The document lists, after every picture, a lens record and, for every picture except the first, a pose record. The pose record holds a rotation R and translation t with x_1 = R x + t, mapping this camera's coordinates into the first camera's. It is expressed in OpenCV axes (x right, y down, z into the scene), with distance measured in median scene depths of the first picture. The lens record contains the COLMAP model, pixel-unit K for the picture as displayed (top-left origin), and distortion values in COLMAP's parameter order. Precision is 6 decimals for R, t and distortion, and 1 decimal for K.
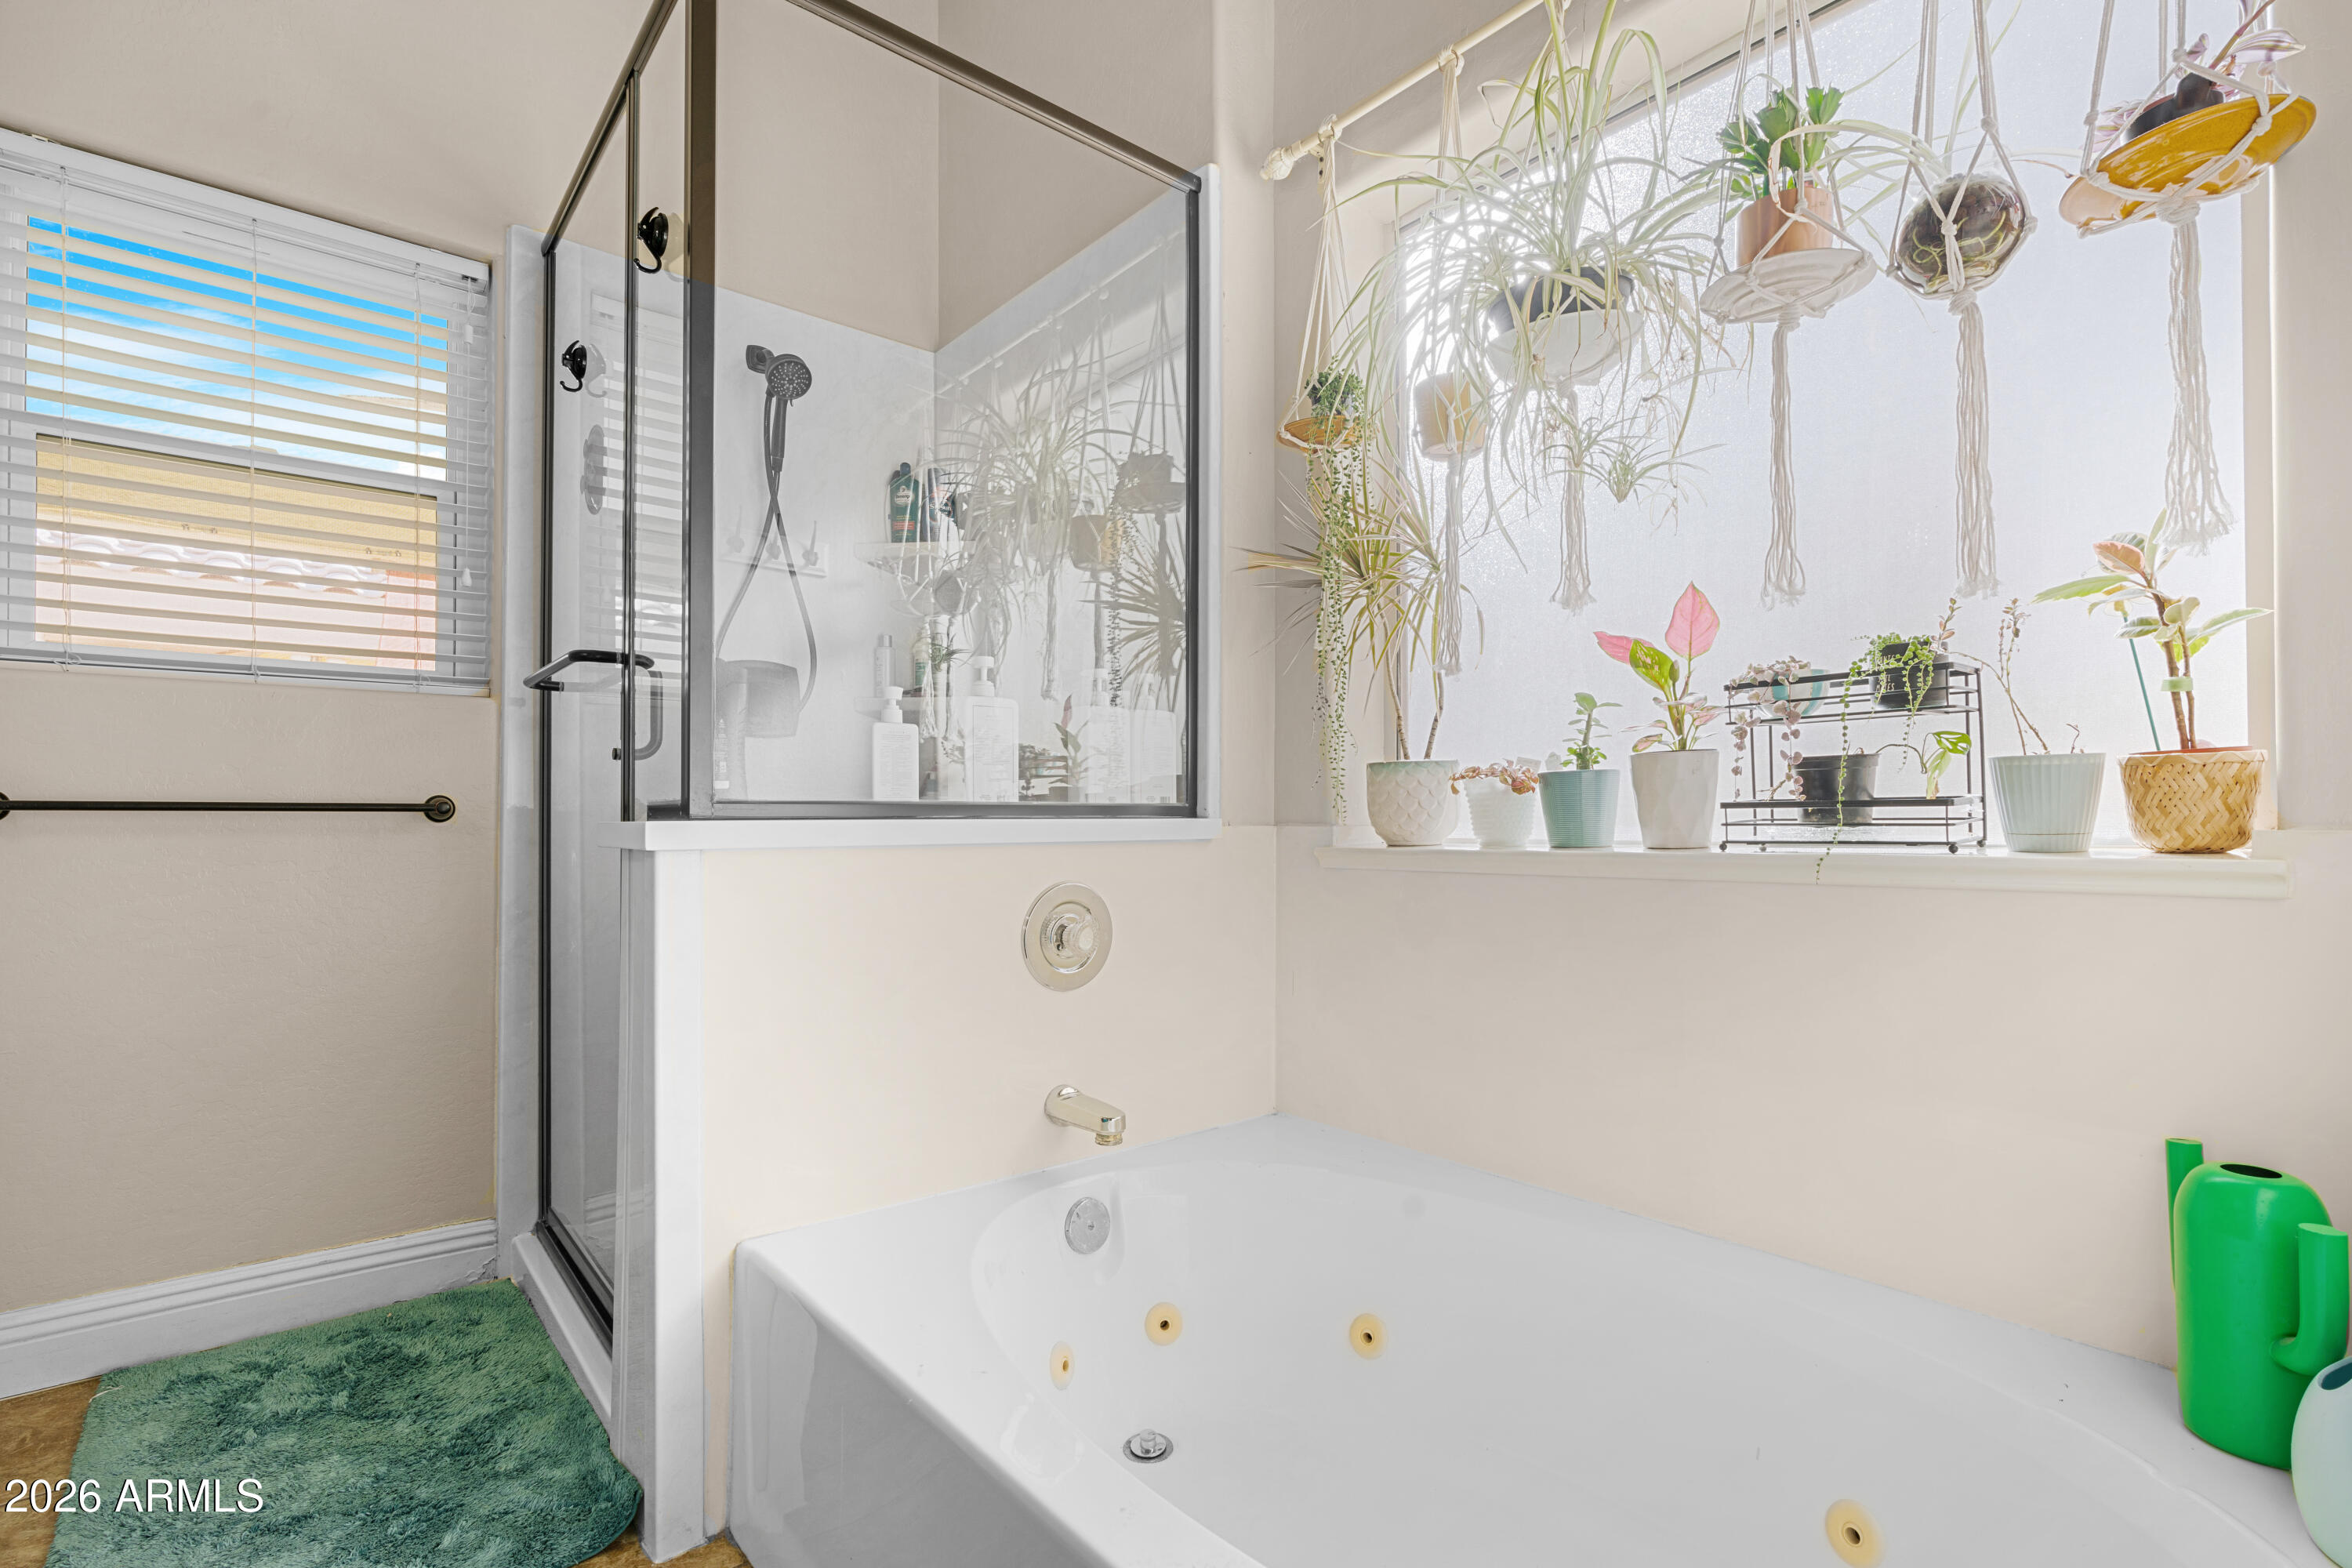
lens RADIAL K [[1089.2, 0, 1163.3], [0, 1089.2, 801.7], [0, 0, 1]] dist [-0.014342, 0.006146]
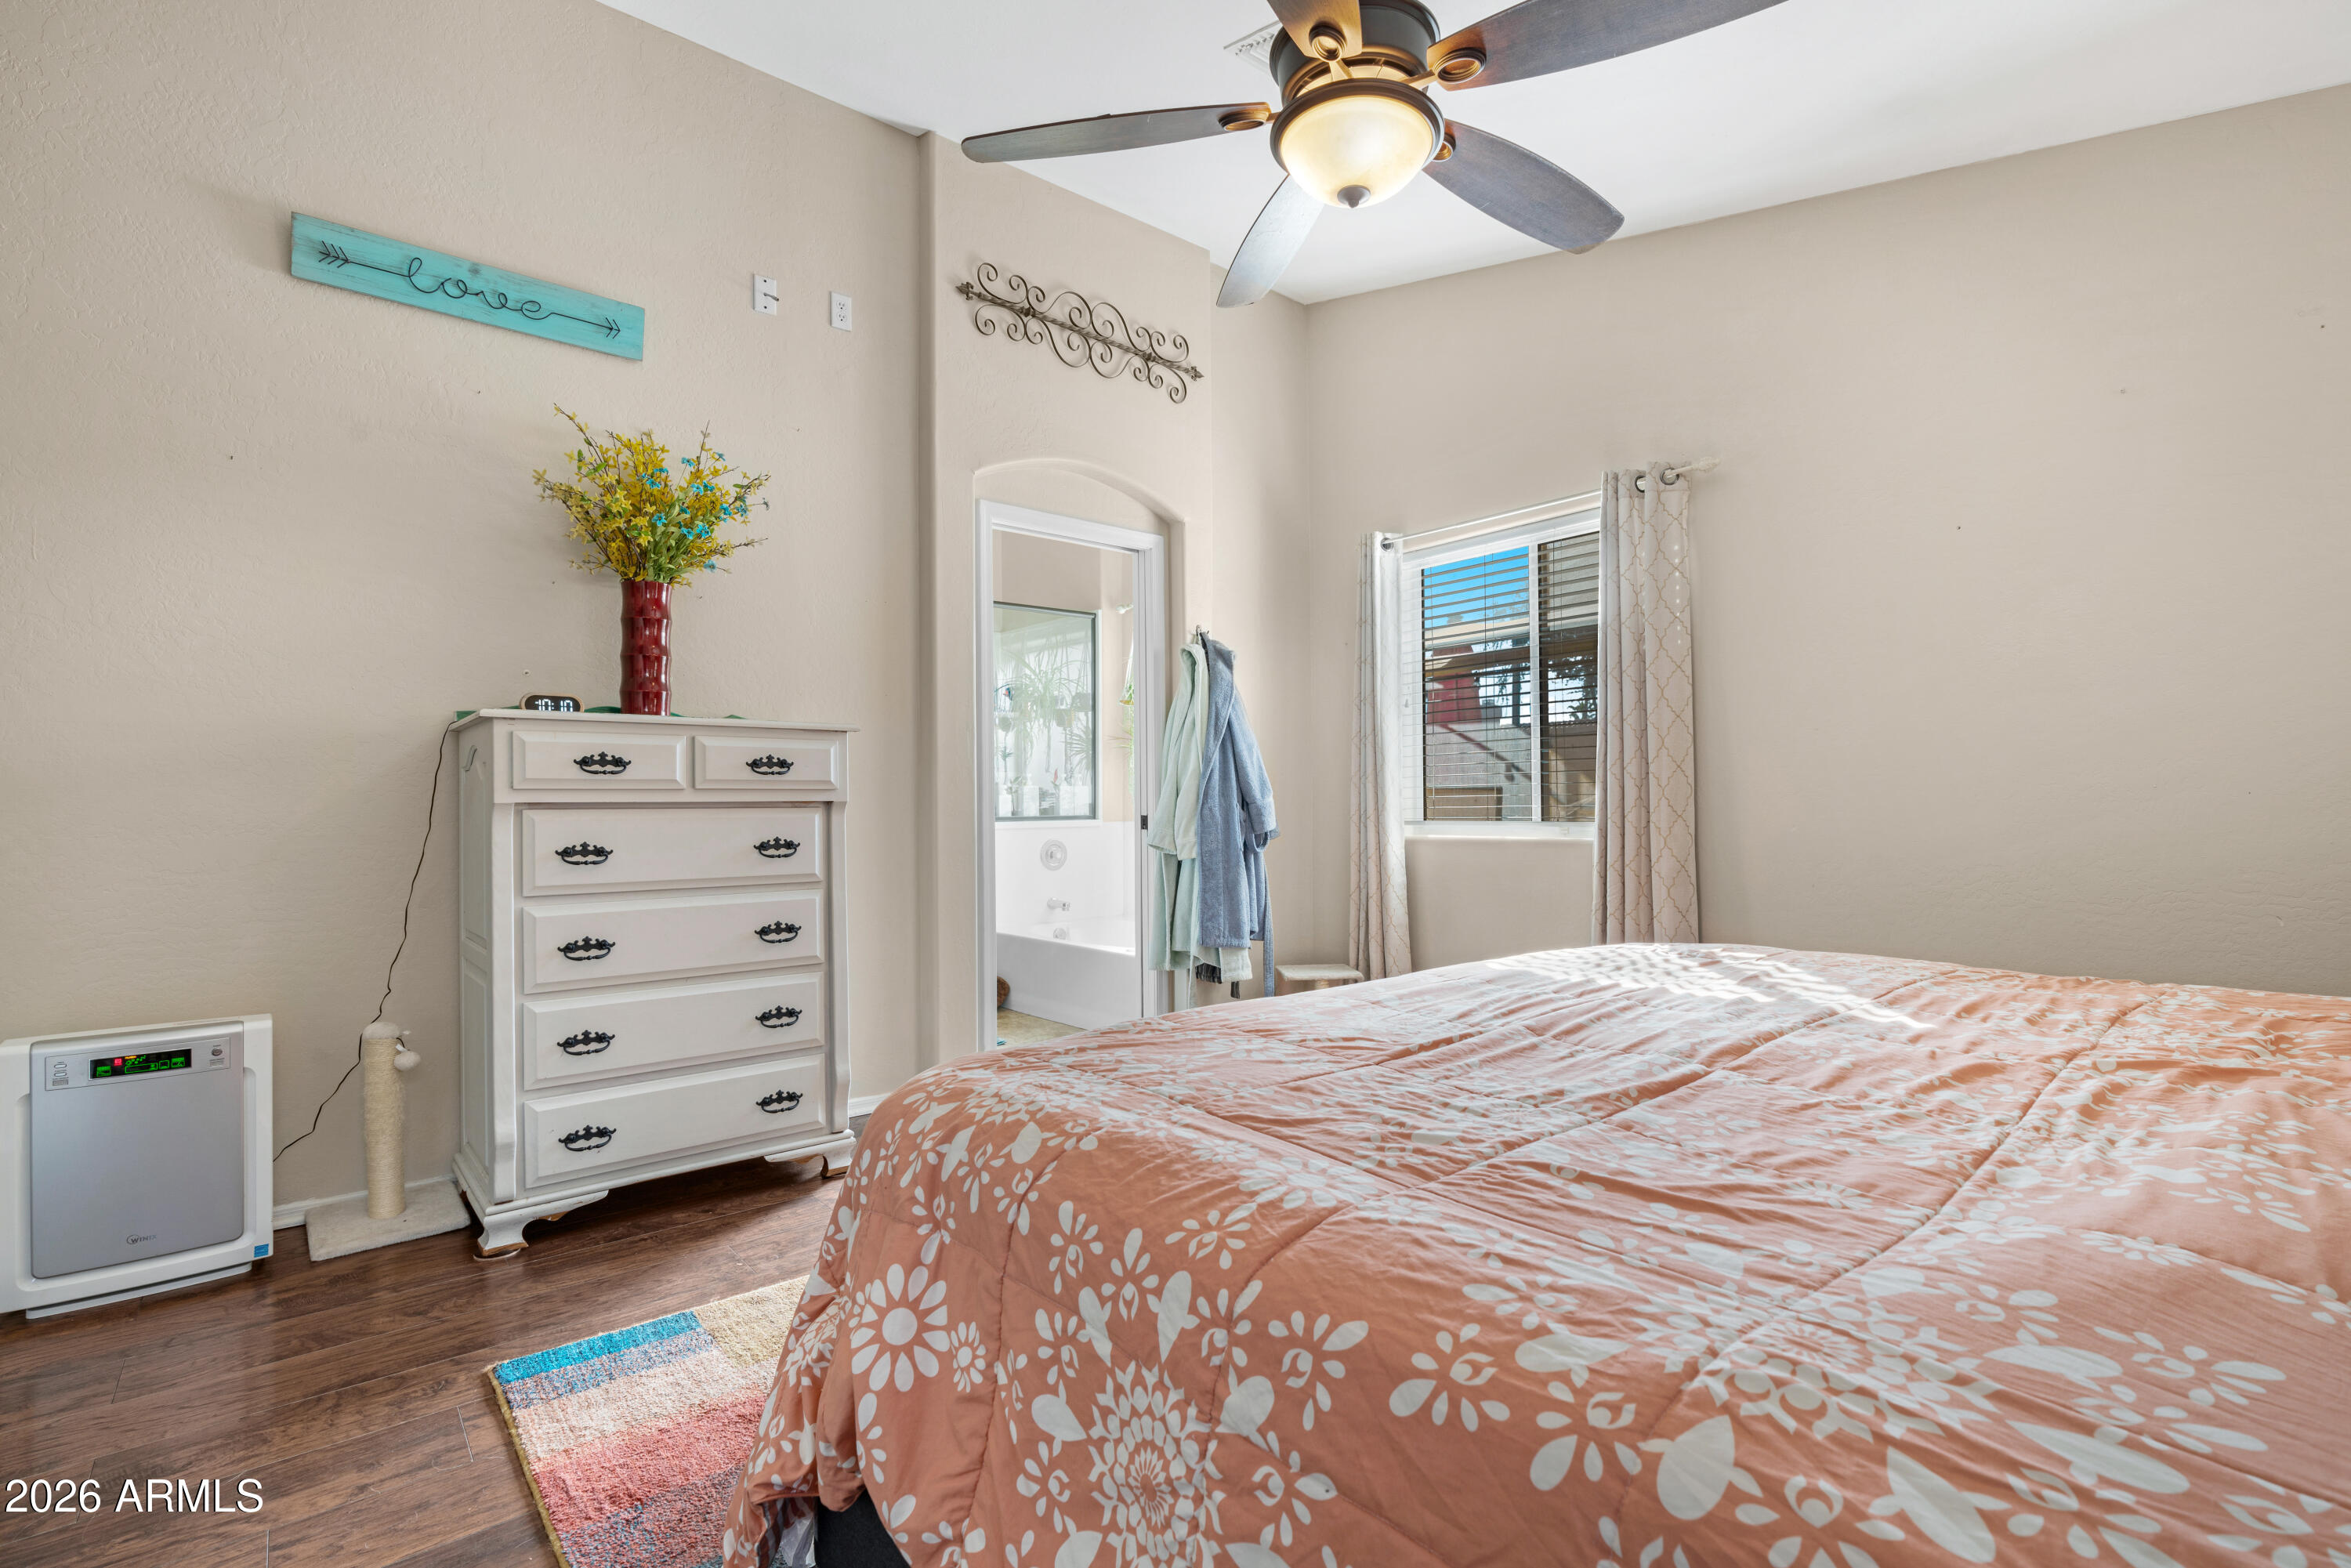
lens RADIAL K [[1069.8, 0, 1178.7], [0, 1069.8, 789.7], [0, 0, 1]] dist [-0.015211, 0.005937]
pose [[0.999879, -0.006278, 0.014266, 0.209391], [0.006257, 0.999979, 0.001552, -0.067889], [-0.014276, -0.001463, 0.999897, -1.914598]]
